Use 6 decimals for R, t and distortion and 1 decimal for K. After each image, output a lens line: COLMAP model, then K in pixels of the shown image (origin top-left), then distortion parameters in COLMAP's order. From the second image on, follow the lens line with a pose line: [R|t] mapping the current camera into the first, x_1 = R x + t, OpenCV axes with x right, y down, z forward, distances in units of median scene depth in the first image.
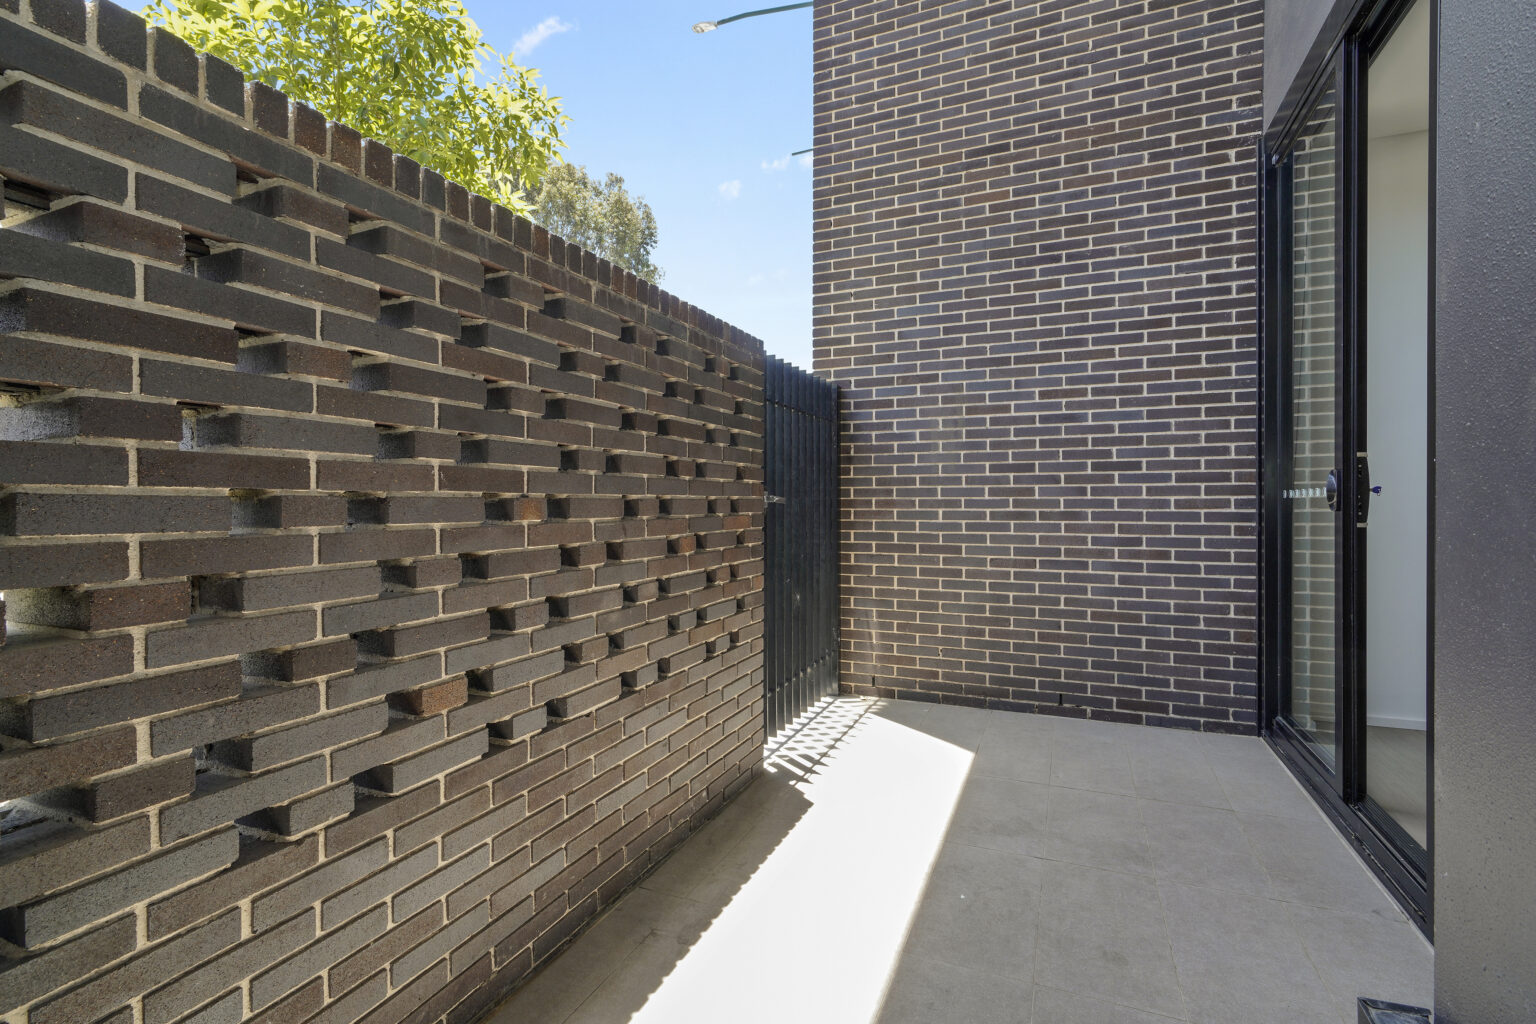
lens RADIAL K [[700.3, 0, 768.0], [0, 700.3, 512.0], [0, 0, 1]] dist [-0.001577, -0.000115]
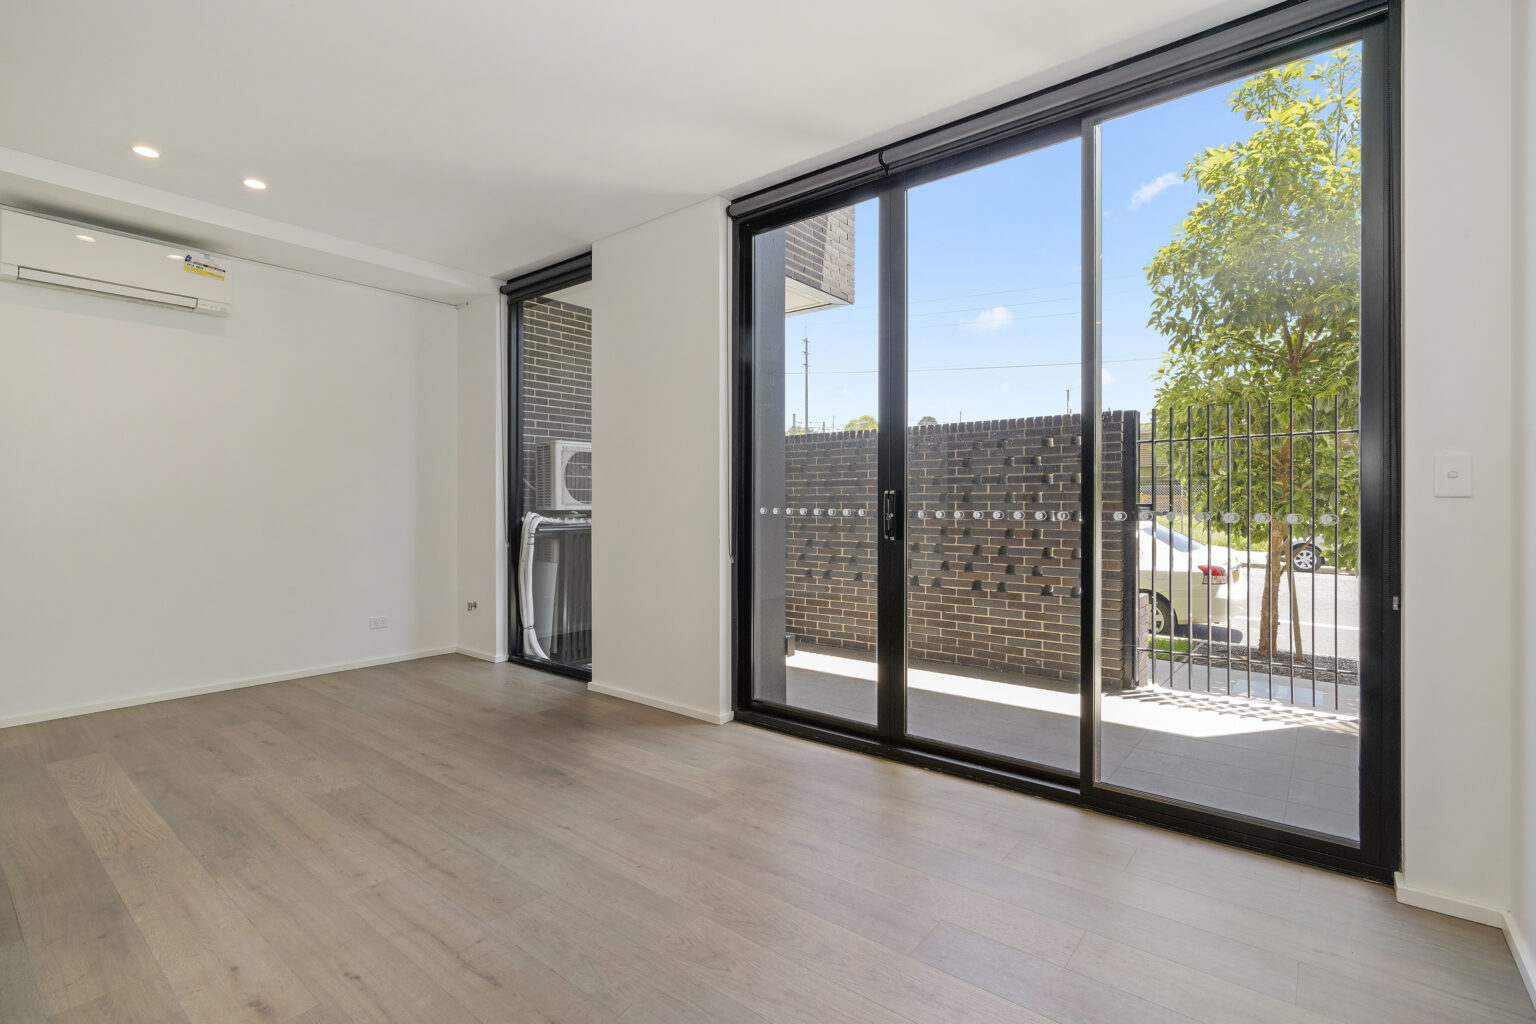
lens RADIAL K [[711.8, 0, 768.0], [0, 711.8, 512.0], [0, 0, 1]] dist [0.035586, 0.000181]
pose [[-0.277749, 0.014300, -0.960547, 2.513932], [-0.012954, 0.999743, 0.018629, -0.057240], [0.960566, 0.017617, -0.277492, 1.018531]]
